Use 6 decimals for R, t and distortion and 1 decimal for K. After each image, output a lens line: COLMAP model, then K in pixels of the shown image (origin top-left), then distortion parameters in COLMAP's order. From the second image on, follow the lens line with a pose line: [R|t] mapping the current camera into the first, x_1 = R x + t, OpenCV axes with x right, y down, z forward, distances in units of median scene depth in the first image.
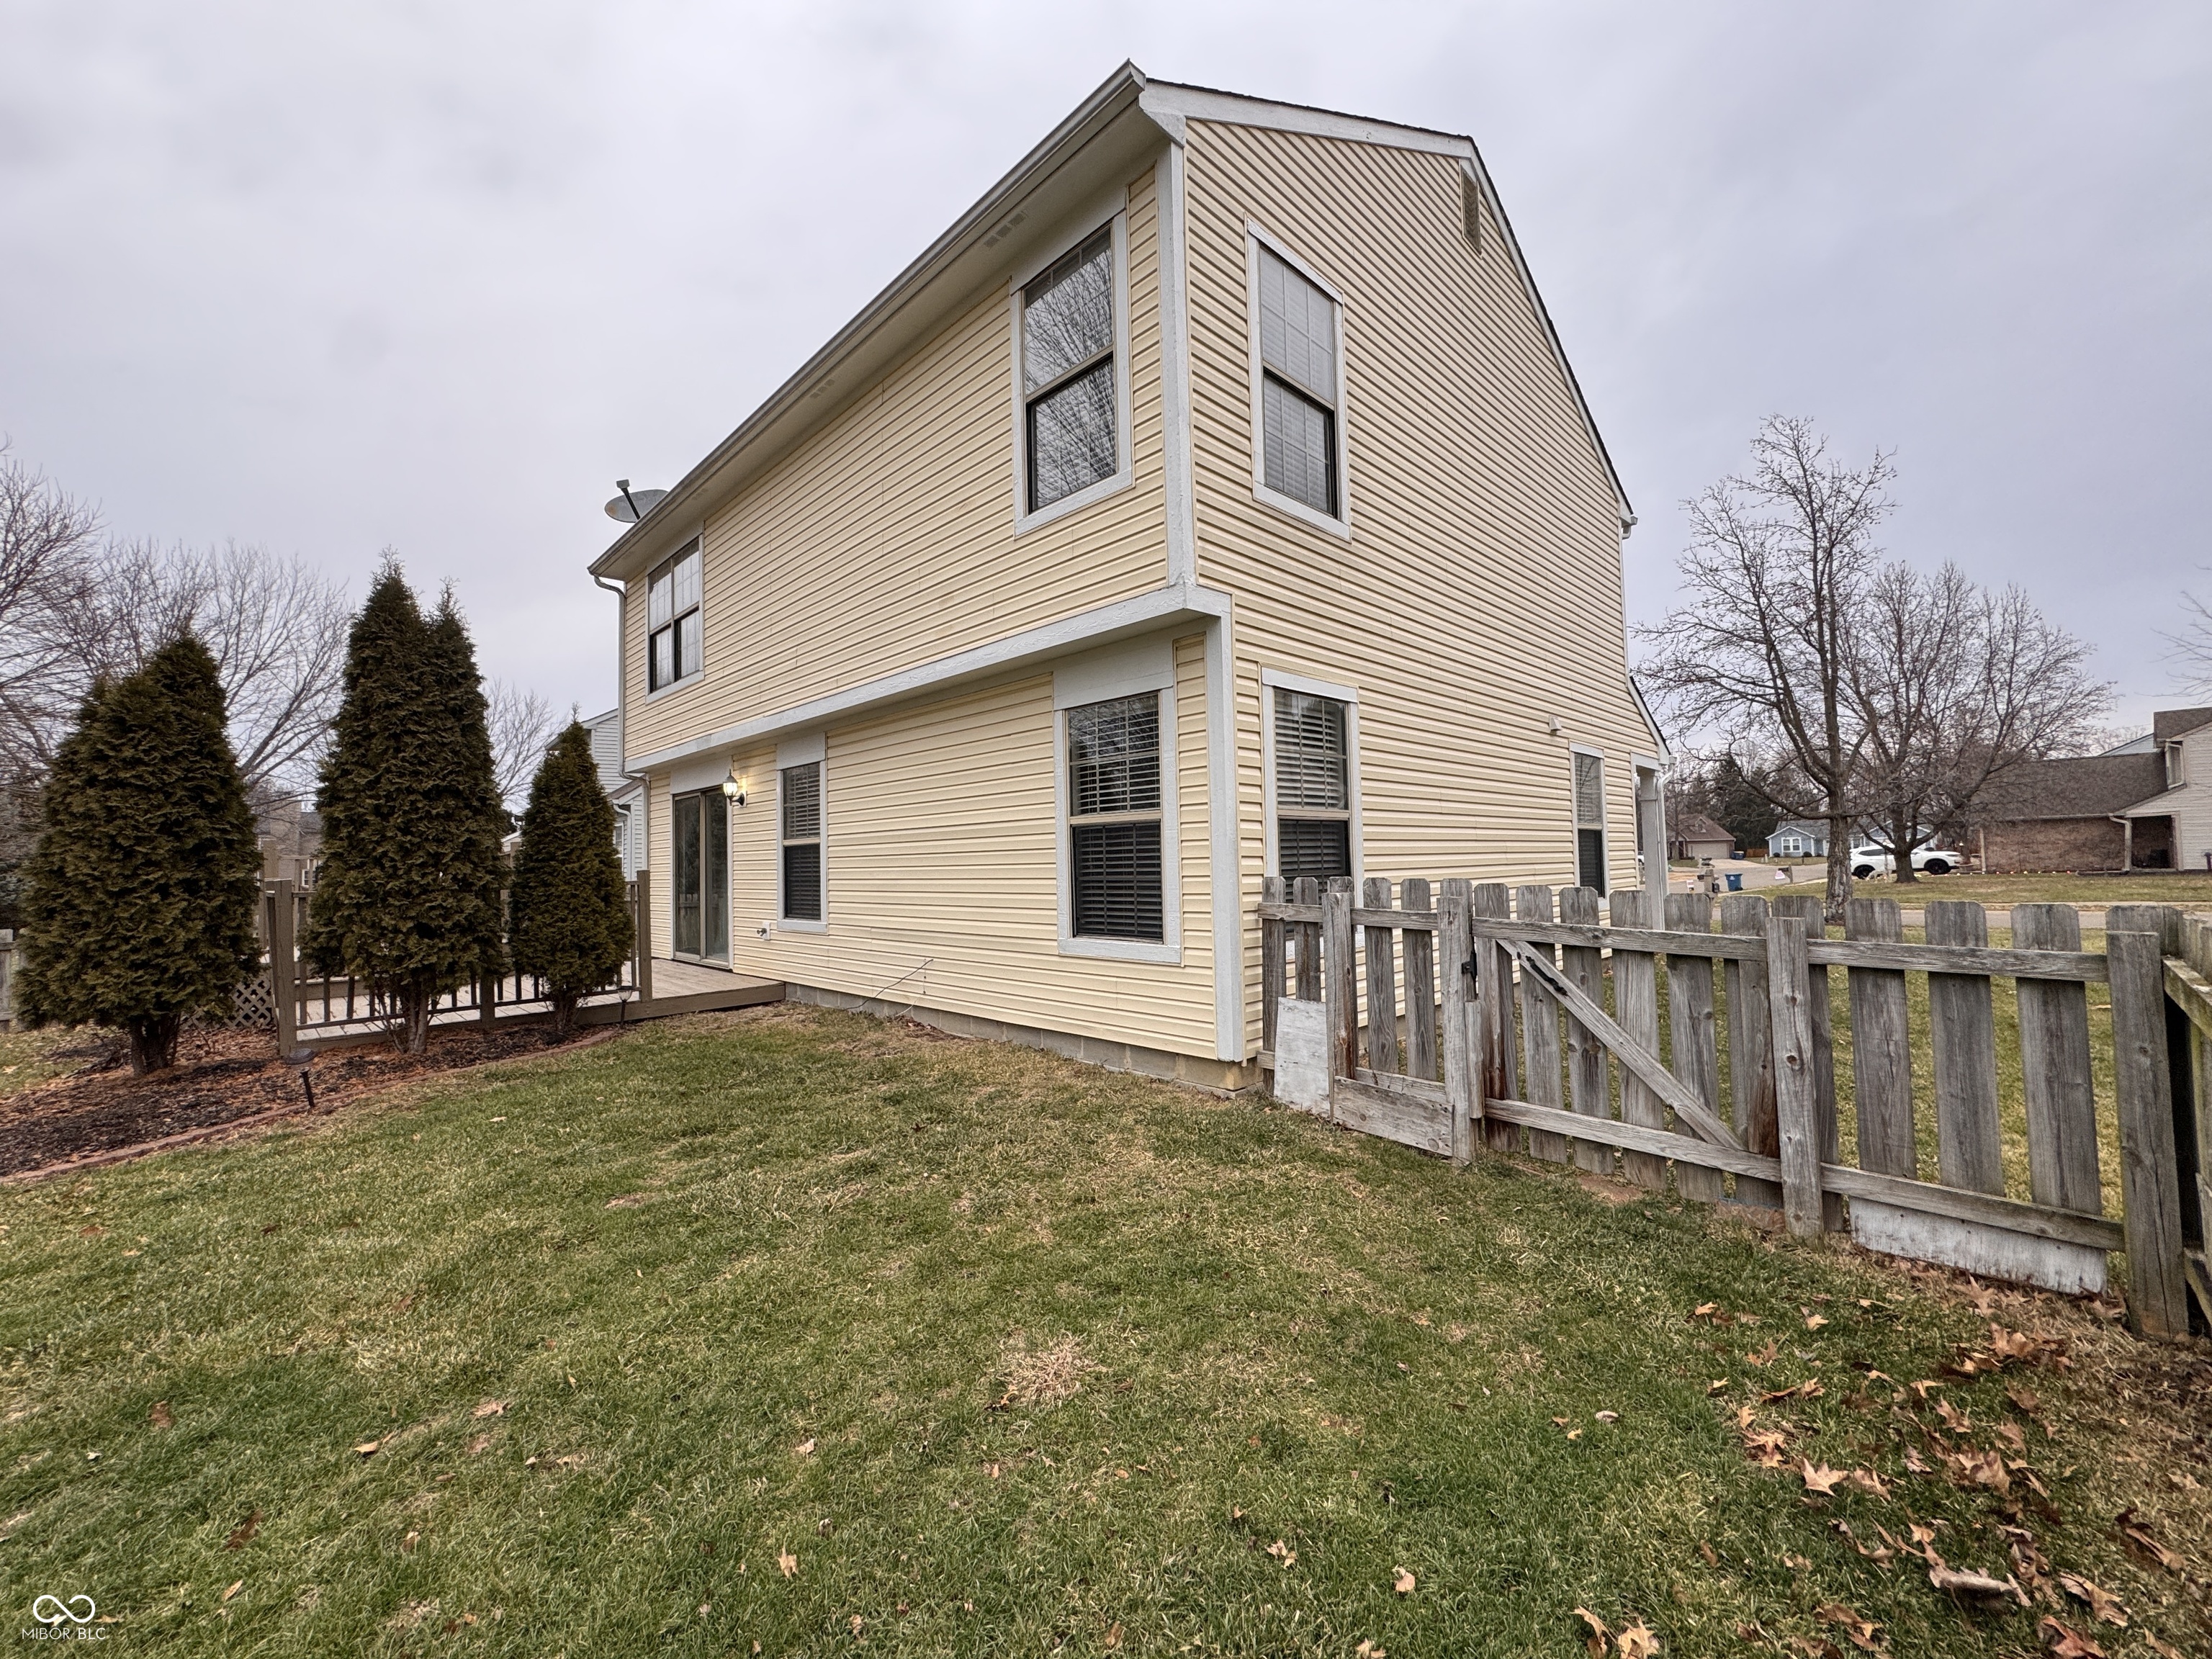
lens RADIAL K [[882.3, 0, 1102.5], [0, 882.3, 833.4], [0, 0, 1]] dist [-0.002903, 0.000790]
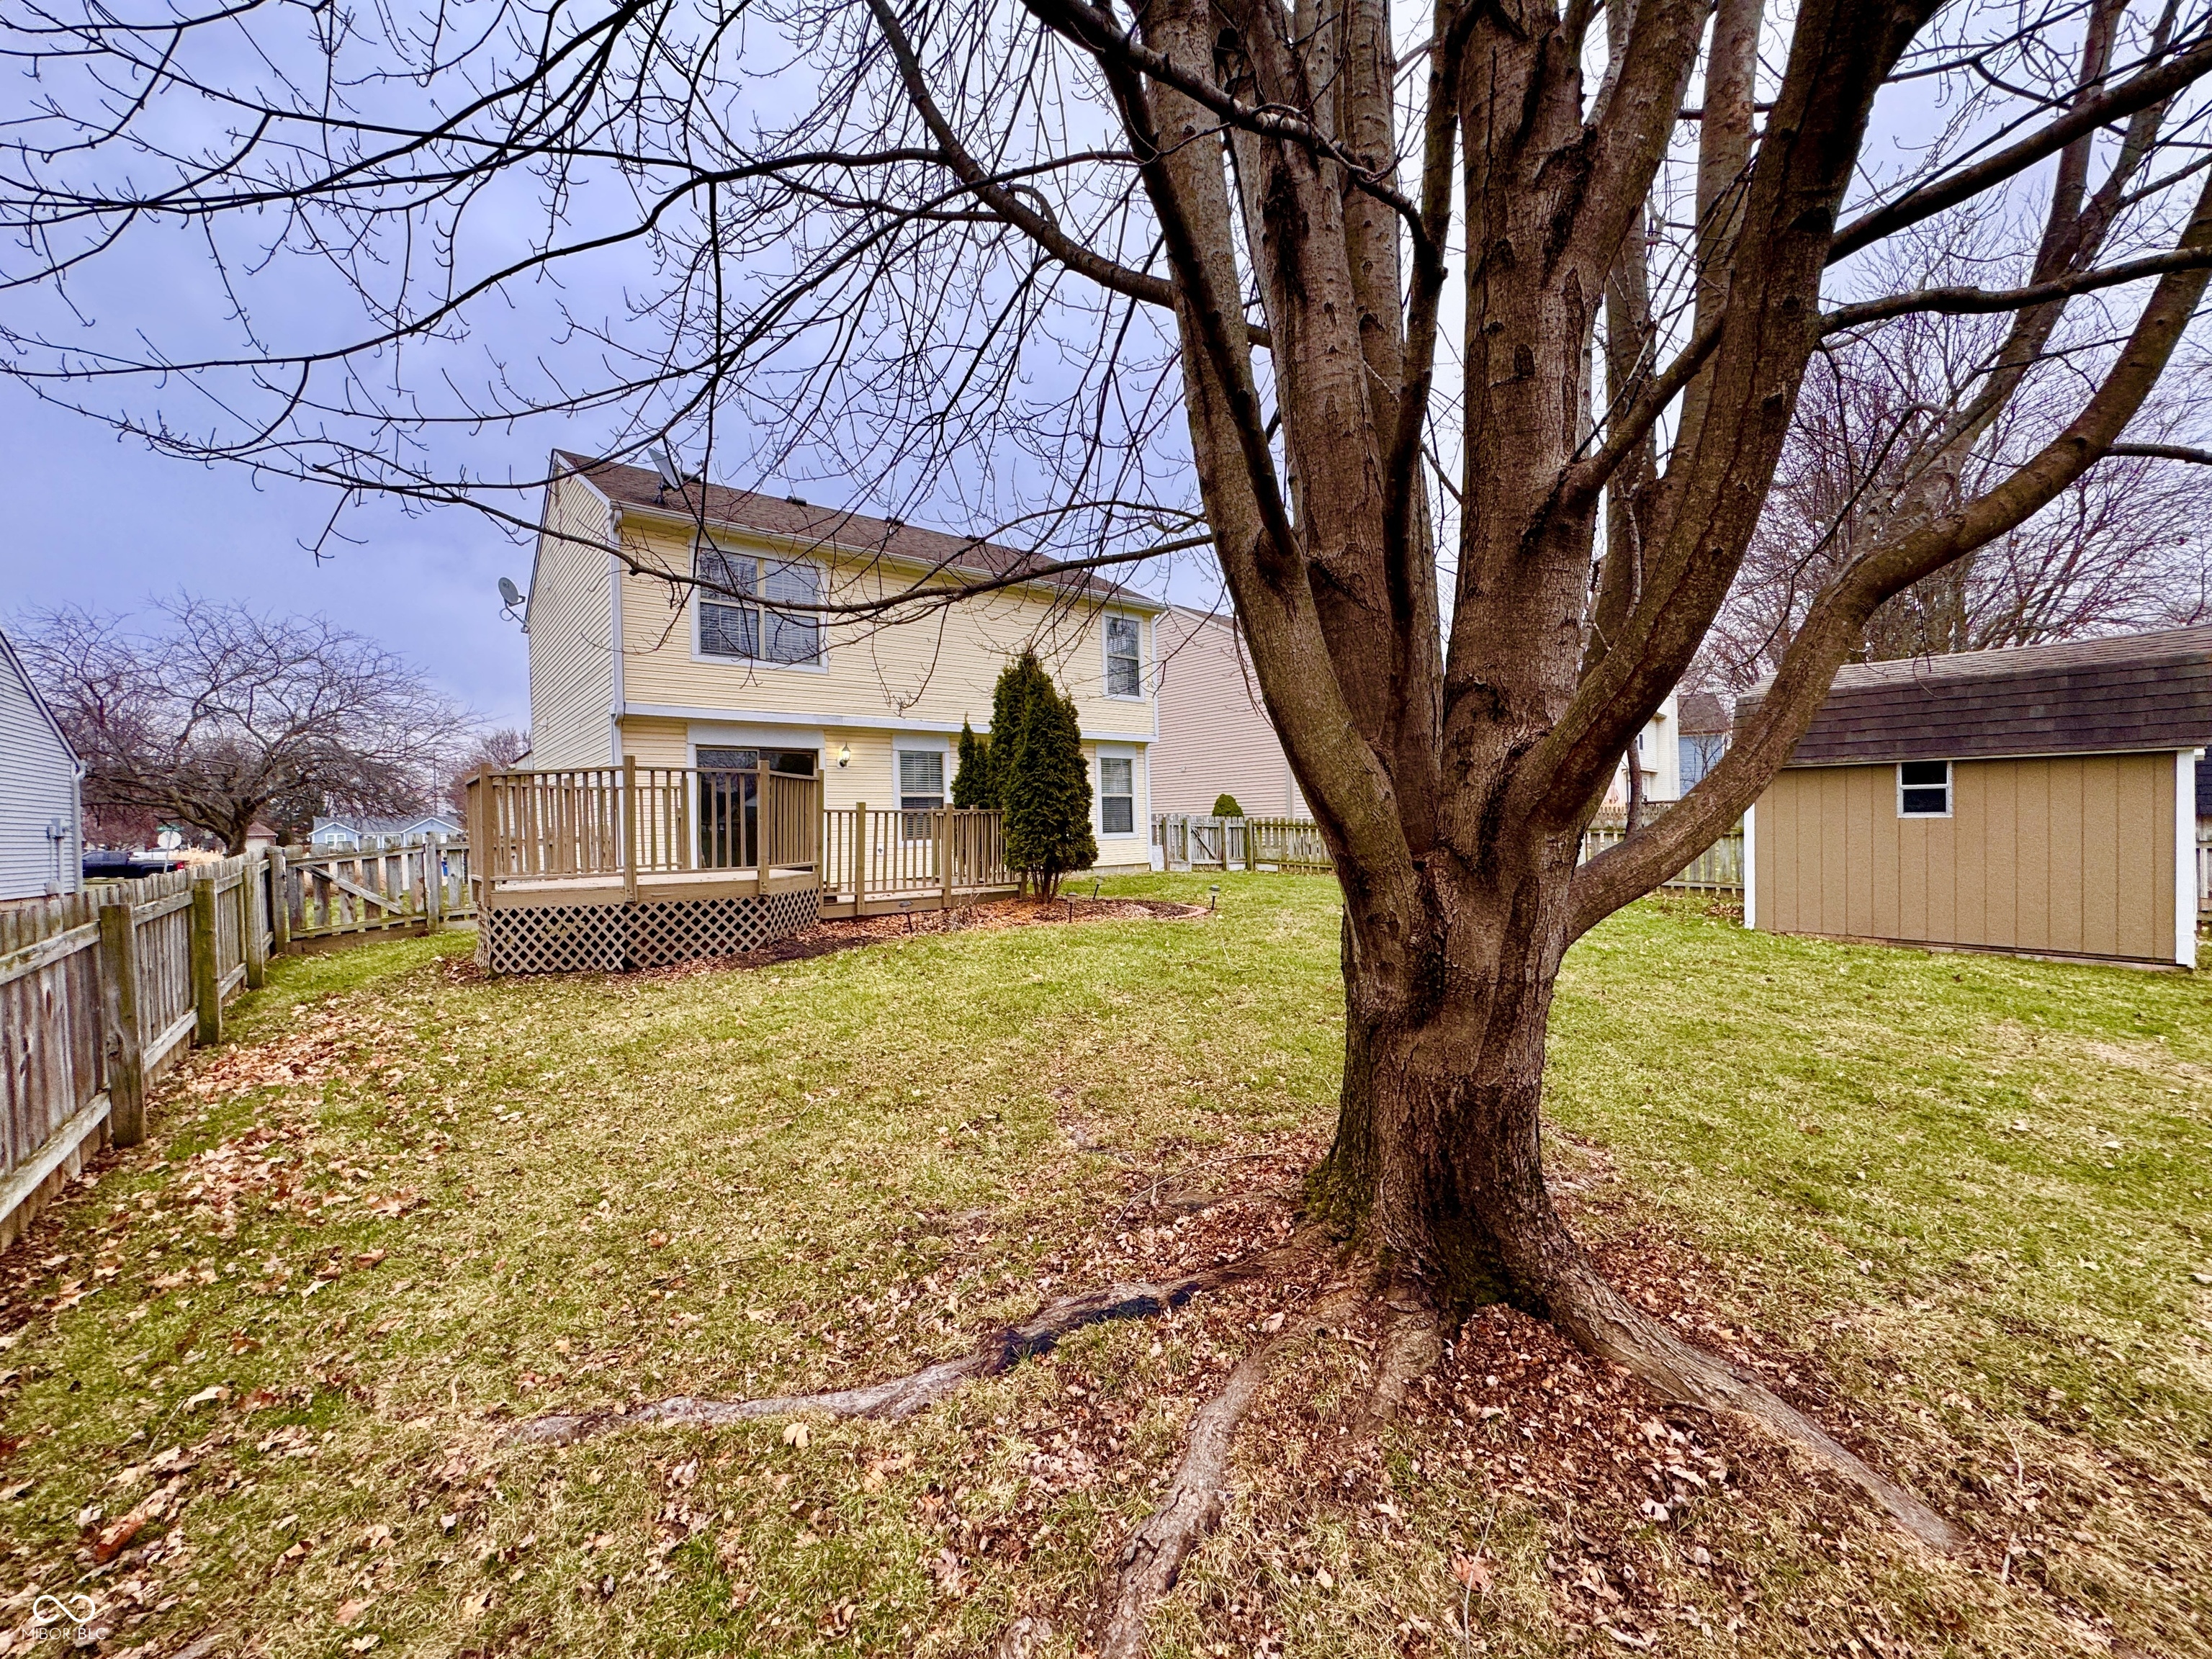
lens RADIAL K [[882.3, 0, 1103.8], [0, 882.3, 829.0], [0, 0, 1]] dist [-0.002903, 0.000790]
pose [[0.078895, 0.015456, 0.996763, -3.054168], [-0.009781, 0.999844, -0.014730, 0.146777], [-0.996835, -0.008588, 0.079034, 0.764005]]
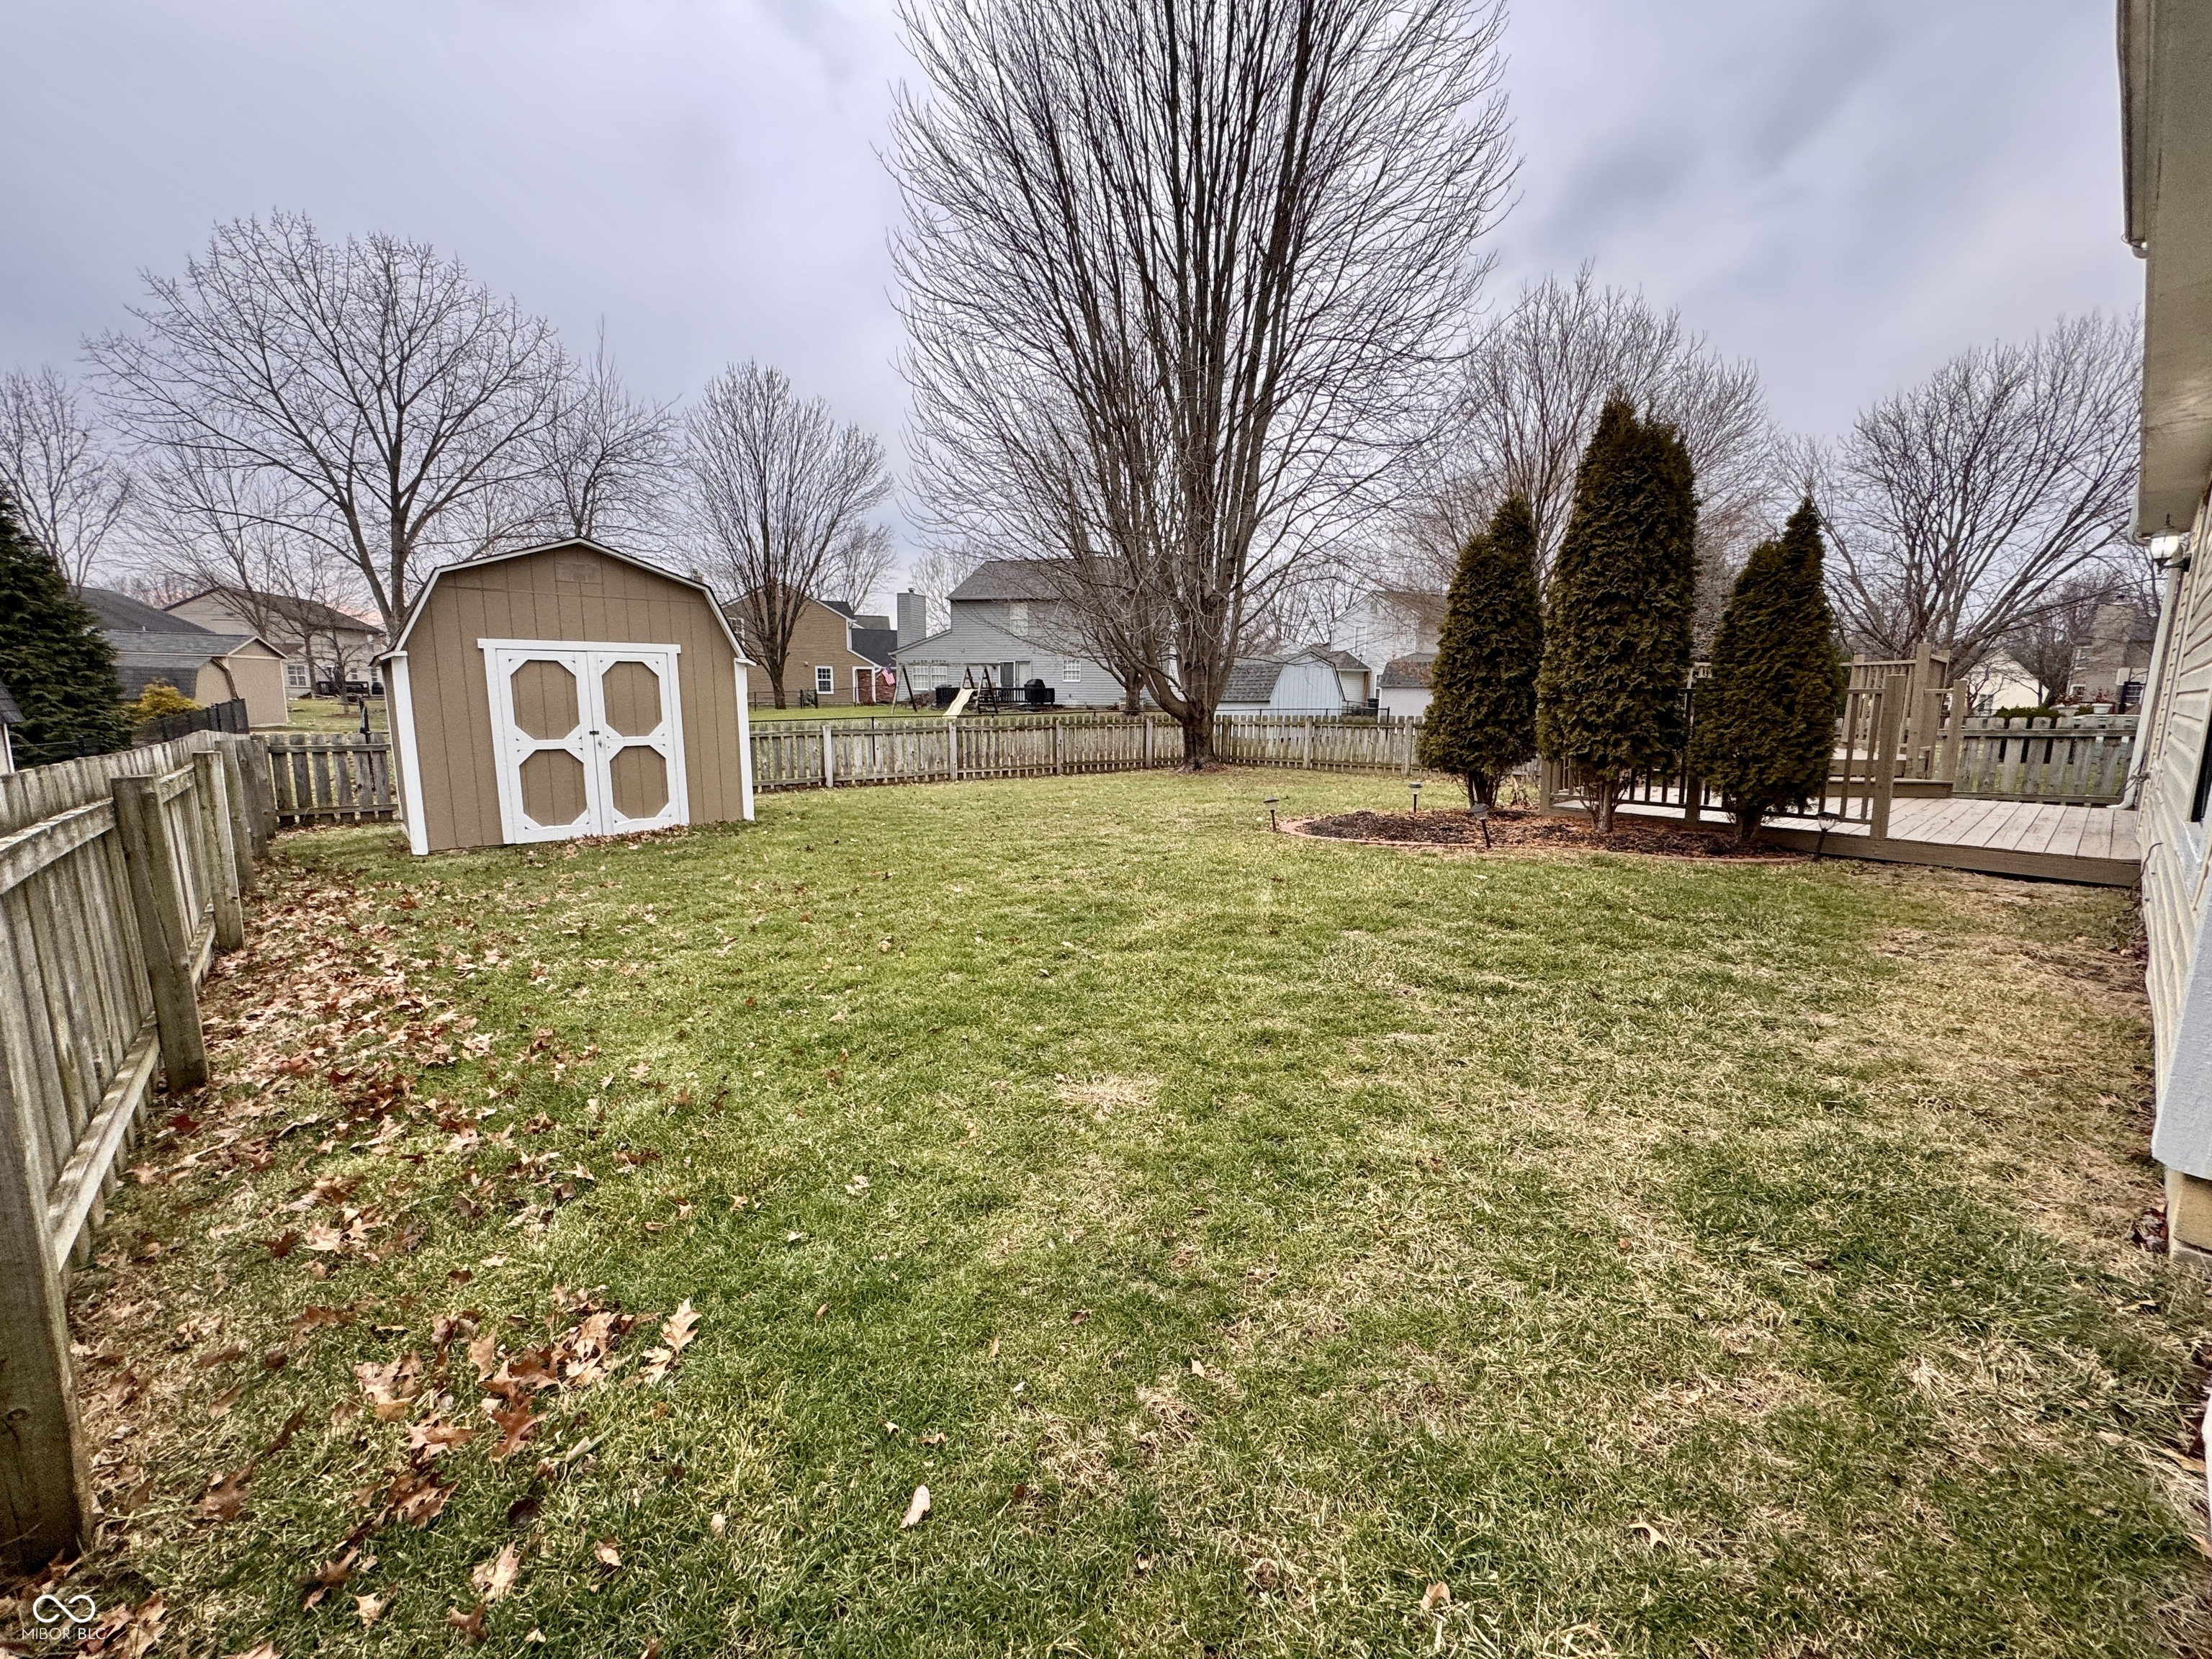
lens RADIAL K [[882.3, 0, 1109.3], [0, 882.3, 834.5], [0, 0, 1]] dist [-0.002903, 0.000790]
pose [[-0.056132, 0.180021, -0.982060, 0.447268], [0.027916, 0.983509, 0.178691, 0.030268], [0.998033, -0.017385, -0.060232, 0.478293]]
